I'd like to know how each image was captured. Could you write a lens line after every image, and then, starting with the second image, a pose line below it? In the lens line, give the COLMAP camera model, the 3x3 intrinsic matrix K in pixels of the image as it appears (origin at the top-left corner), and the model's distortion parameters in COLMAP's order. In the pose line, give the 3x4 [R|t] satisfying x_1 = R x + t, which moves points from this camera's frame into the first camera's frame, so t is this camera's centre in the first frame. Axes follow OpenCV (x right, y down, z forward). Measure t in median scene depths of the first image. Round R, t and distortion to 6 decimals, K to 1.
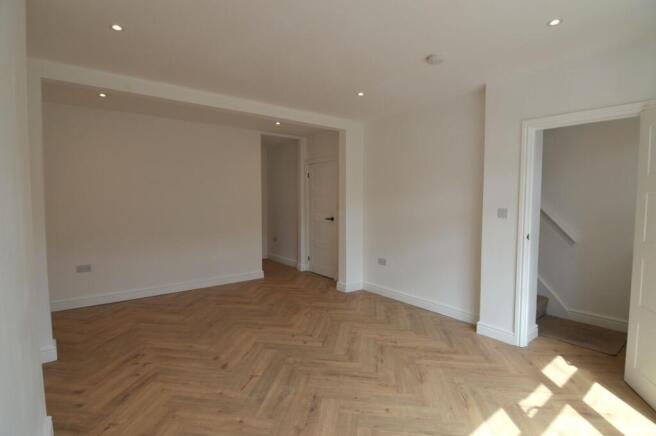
lens RADIAL K [[327.0, 0, 329.2], [0, 327.0, 218.7], [0, 0, 1]] dist [-0.004091, -0.010440]
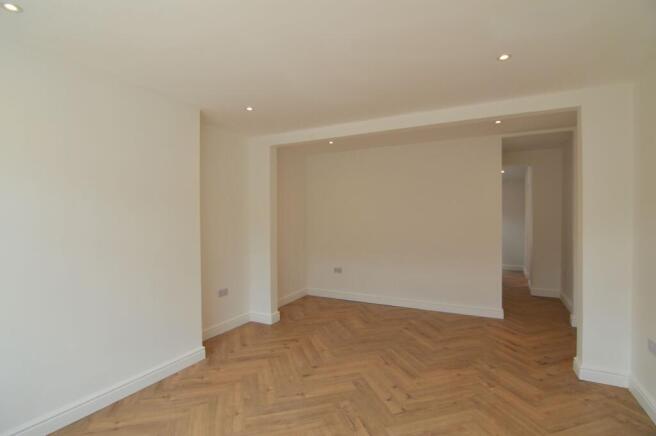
lens RADIAL K [[327.0, 0, 329.2], [0, 327.0, 218.7], [0, 0, 1]] dist [-0.004091, -0.010440]
pose [[0.407727, 0.005712, -0.913086, 0.598571], [-0.047345, 0.998768, -0.014893, -0.049799], [0.911875, 0.049302, 0.407495, 0.507375]]
